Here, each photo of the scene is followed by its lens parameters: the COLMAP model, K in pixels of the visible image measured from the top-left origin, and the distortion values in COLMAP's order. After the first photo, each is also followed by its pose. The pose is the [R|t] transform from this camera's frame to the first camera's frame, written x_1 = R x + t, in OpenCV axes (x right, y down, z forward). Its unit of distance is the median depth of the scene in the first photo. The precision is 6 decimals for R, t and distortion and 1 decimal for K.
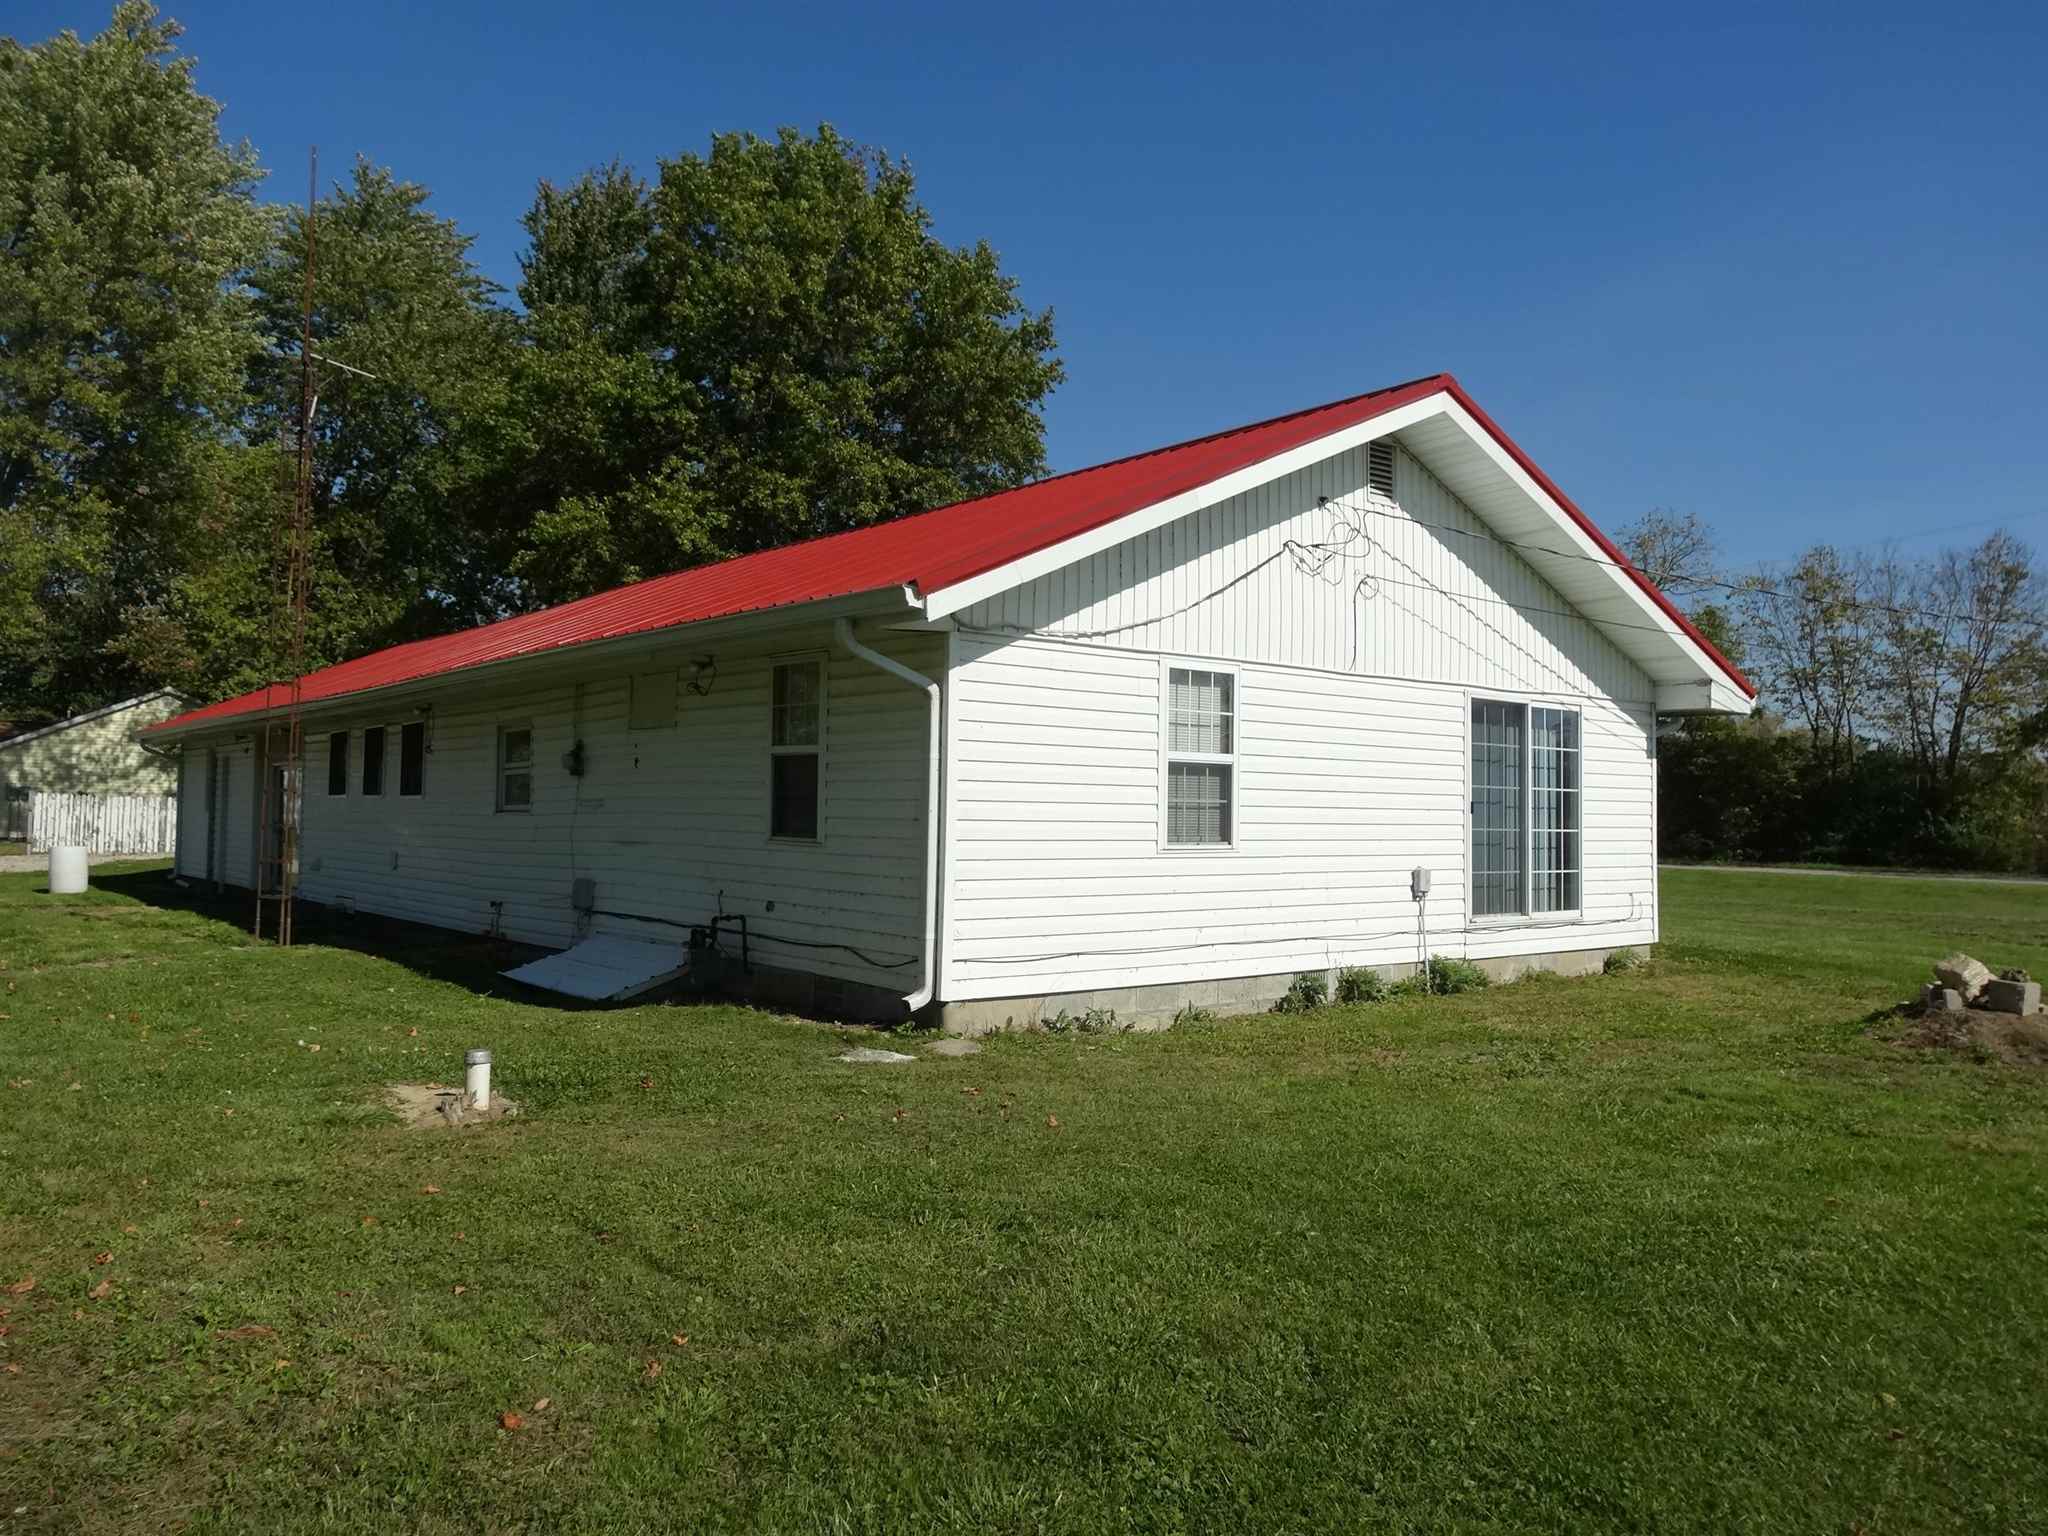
lens RADIAL K [[1481.6, 0, 1023.9], [0, 1481.6, 769.5], [0, 0, 1]] dist [0.026912, 0.002090]
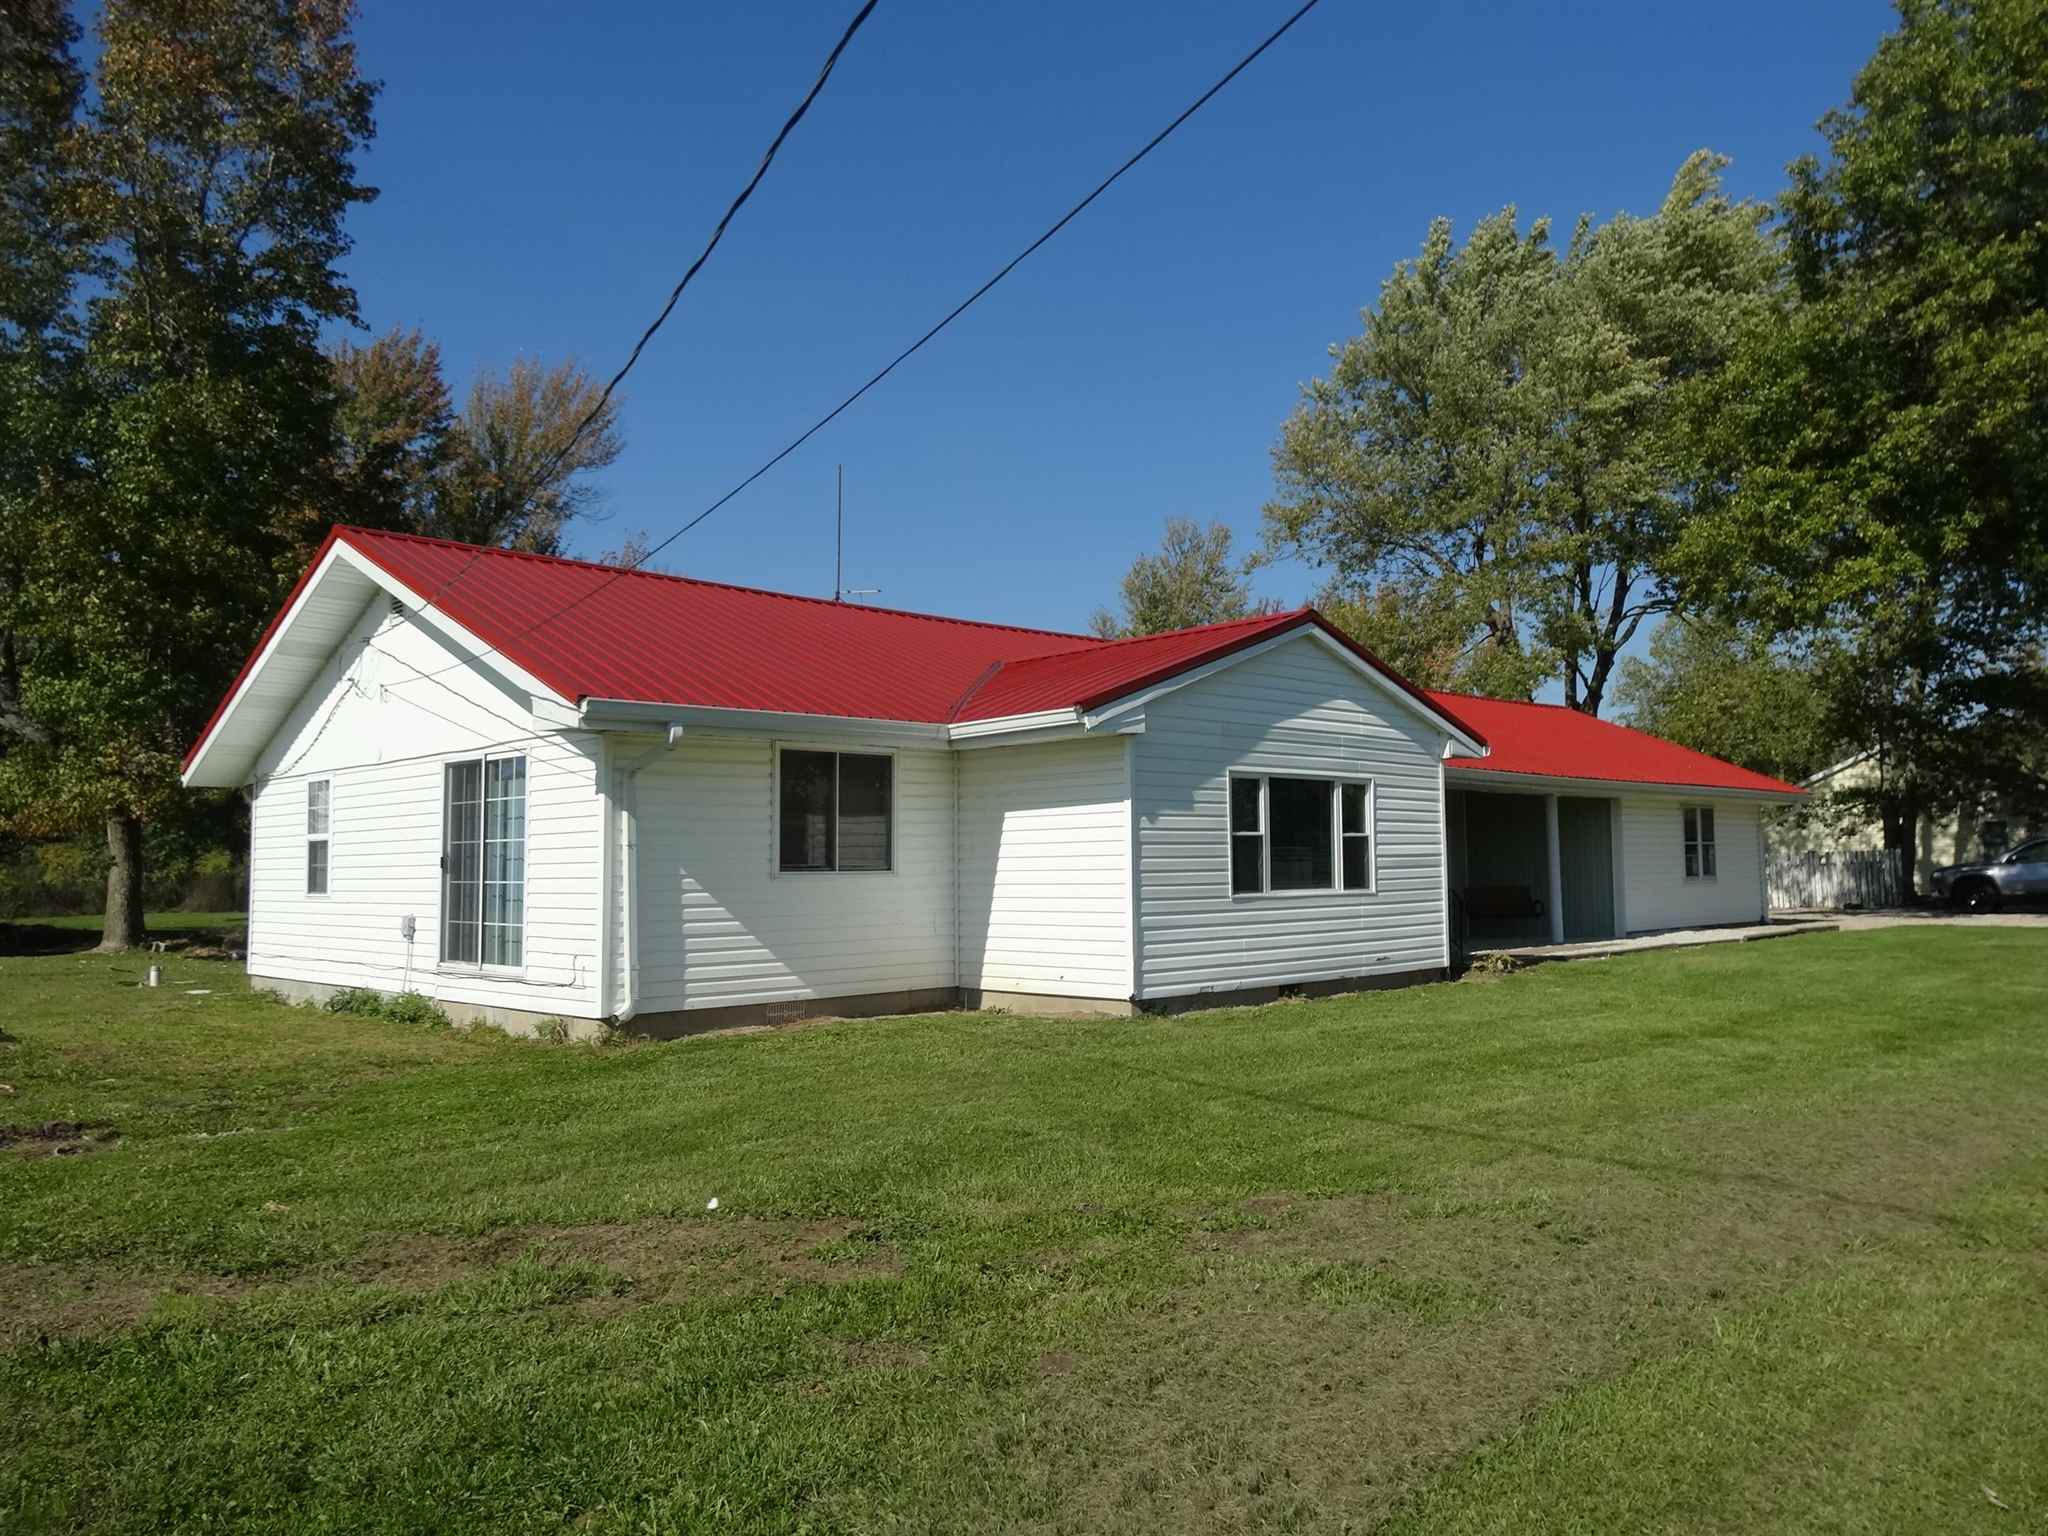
lens RADIAL K [[1481.6, 0, 1024.8], [0, 1481.6, 764.0], [0, 0, 1]] dist [0.026912, 0.002090]
pose [[0.079957, -0.084649, -0.993198, 1.436270], [0.043033, 0.995752, -0.081402, 0.061370], [0.995869, -0.036232, 0.083260, 1.333391]]
